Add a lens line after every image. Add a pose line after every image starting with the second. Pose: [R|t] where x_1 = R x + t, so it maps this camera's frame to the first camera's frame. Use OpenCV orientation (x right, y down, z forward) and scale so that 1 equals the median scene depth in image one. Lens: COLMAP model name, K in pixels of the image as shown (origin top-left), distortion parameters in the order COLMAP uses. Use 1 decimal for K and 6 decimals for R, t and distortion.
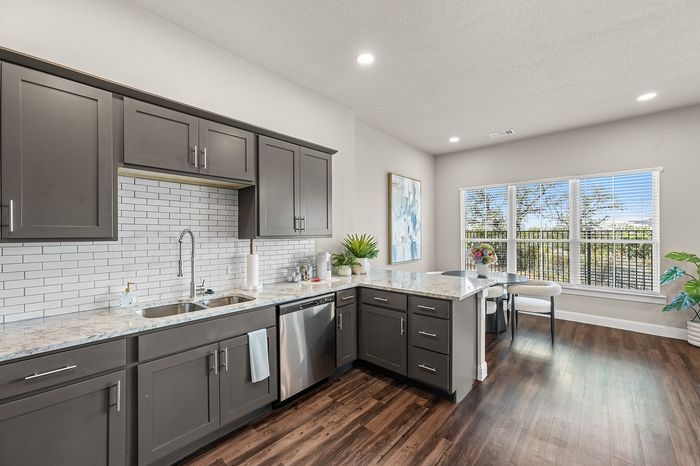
lens RADIAL K [[280.6, 0, 348.7], [0, 280.6, 234.9], [0, 0, 1]] dist [-0.024554, 0.014530]
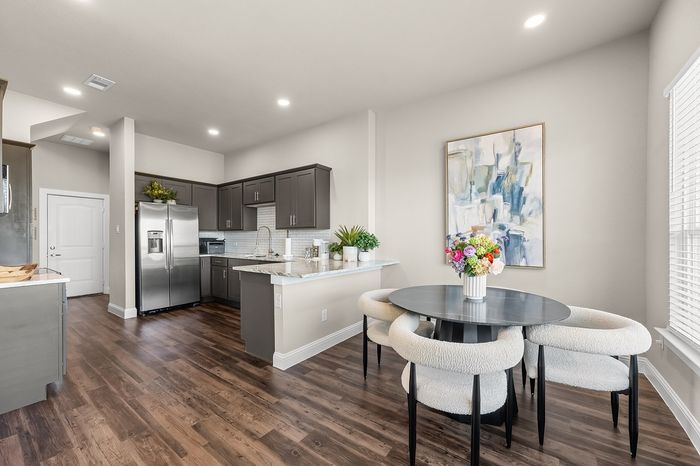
lens RADIAL K [[280.6, 0, 348.7], [0, 280.6, 234.9], [0, 0, 1]] dist [-0.024554, 0.014530]
pose [[0.114451, -0.003051, -0.993424, 0.823896], [-0.000552, 0.999995, -0.003135, 0.028145], [0.993429, 0.000907, 0.114449, 0.625944]]
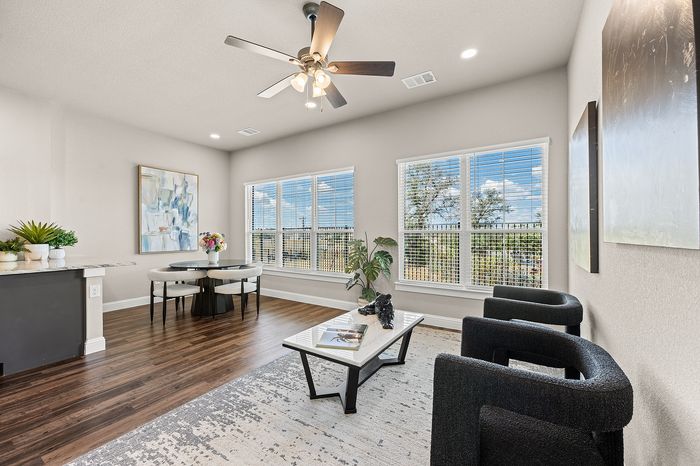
lens RADIAL K [[280.6, 0, 348.7], [0, 280.6, 234.9], [0, 0, 1]] dist [-0.024554, 0.014530]
pose [[0.985391, -0.001661, 0.170296, 0.701032], [0.001924, 0.999997, -0.001379, 0.036212], [-0.170294, 0.001687, 0.985392, -0.132685]]
